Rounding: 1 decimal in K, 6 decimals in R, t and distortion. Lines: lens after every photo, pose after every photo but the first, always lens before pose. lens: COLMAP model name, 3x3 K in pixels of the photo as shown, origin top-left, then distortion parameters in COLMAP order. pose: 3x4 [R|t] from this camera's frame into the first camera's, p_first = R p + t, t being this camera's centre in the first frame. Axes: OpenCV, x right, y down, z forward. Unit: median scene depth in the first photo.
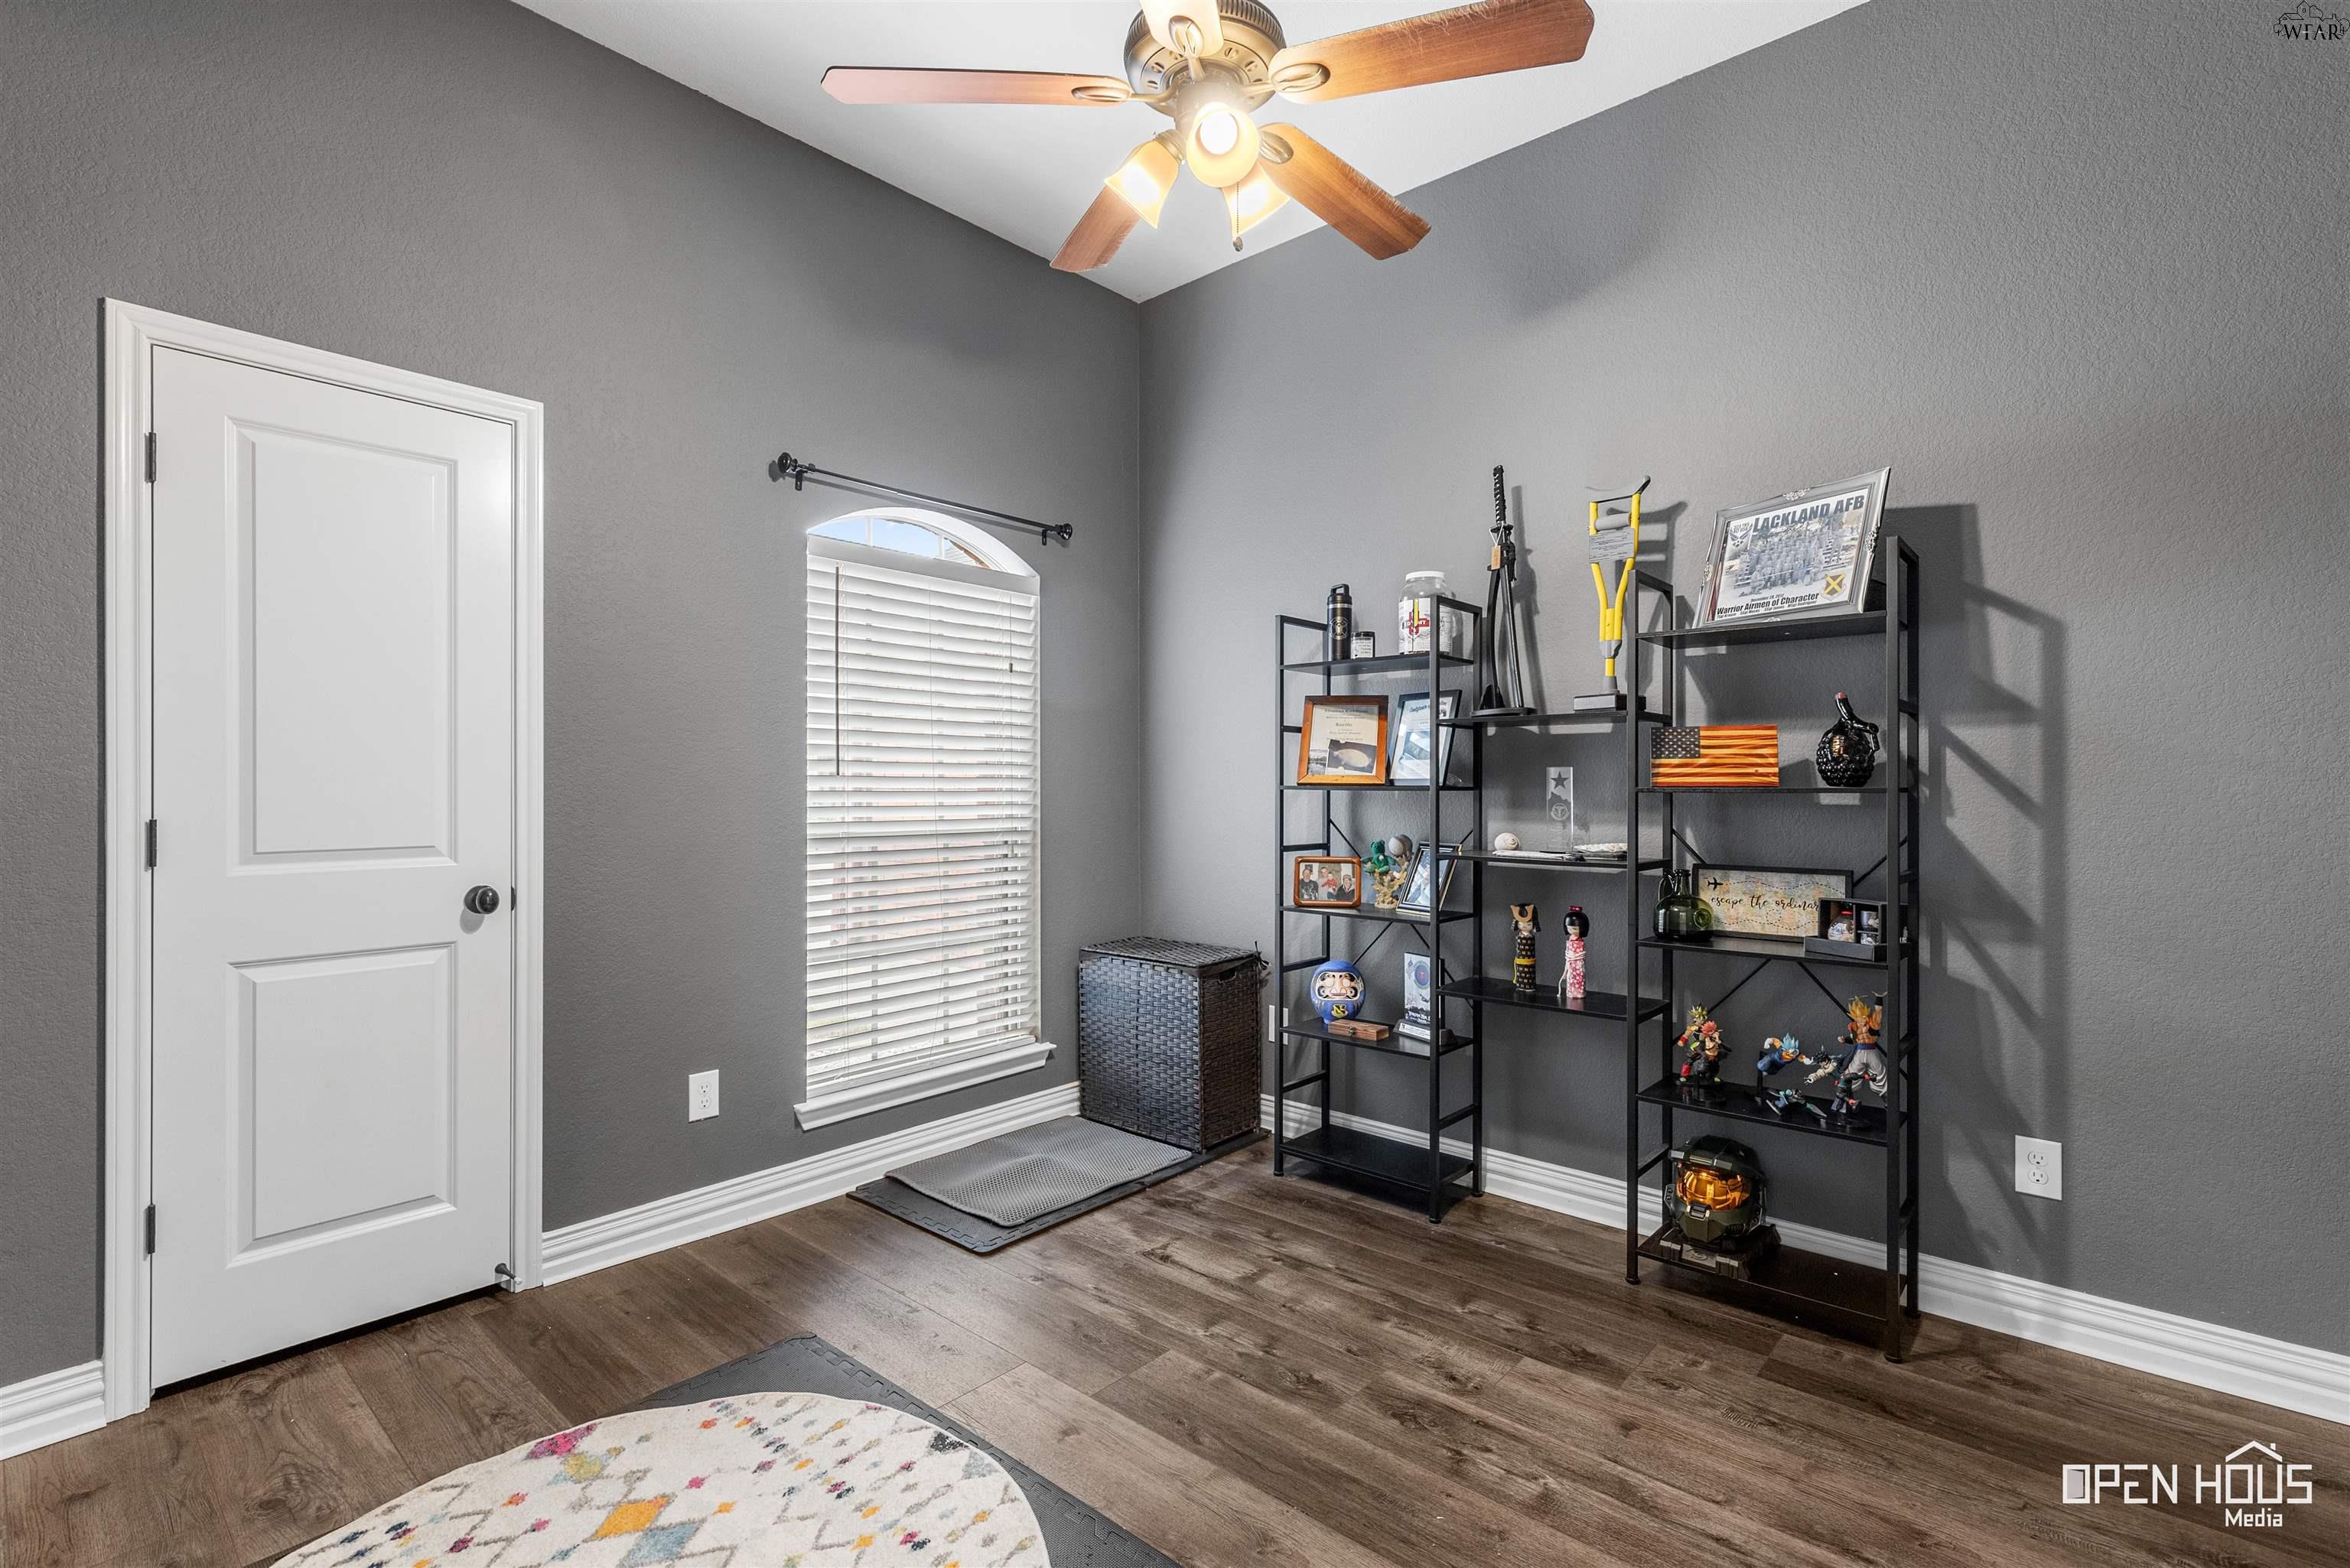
lens RADIAL K [[1108.1, 0, 1197.3], [0, 1108.1, 798.2], [0, 0, 1]] dist [-0.000454, 0.000039]
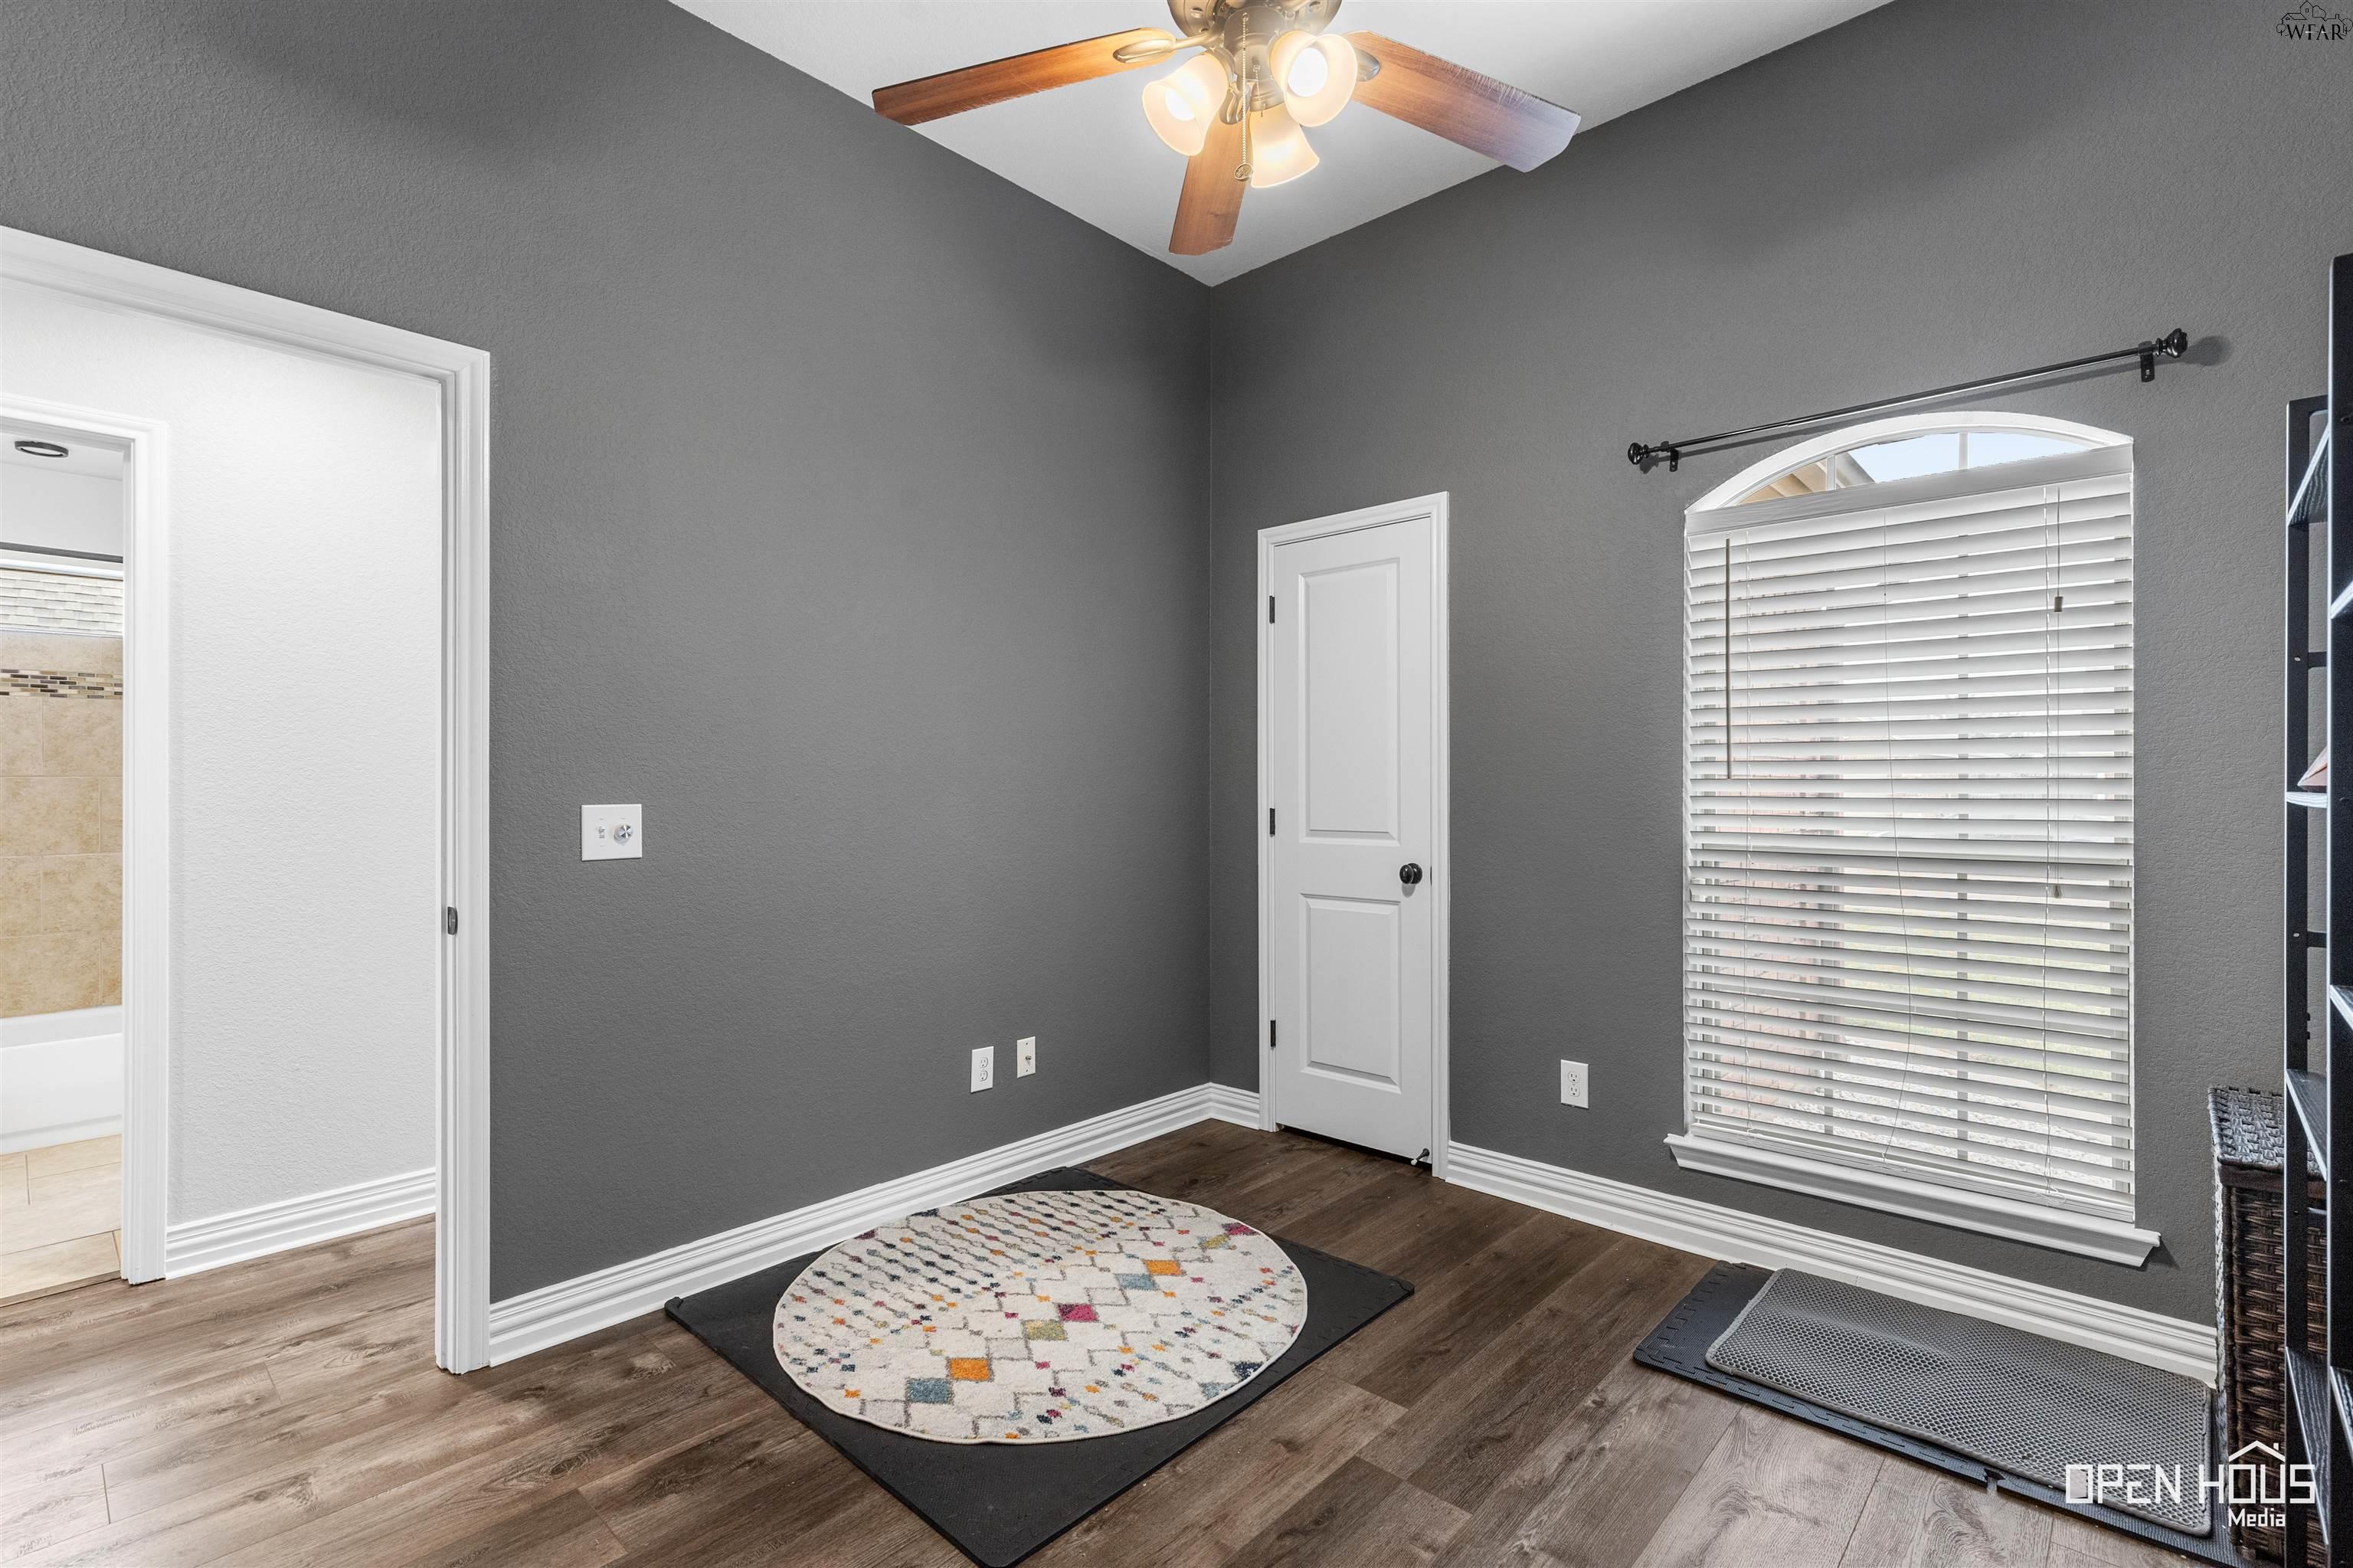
lens RADIAL K [[1109.6, 0, 1198.8], [0, 1109.6, 798.2], [0, 0, 1]] dist [-0.000454, 0.000039]
pose [[-0.053011, 0.007029, -0.998569, 0.715440], [-0.014062, 0.999871, 0.007785, -0.007590], [0.998495, 0.014455, -0.052905, 0.793580]]
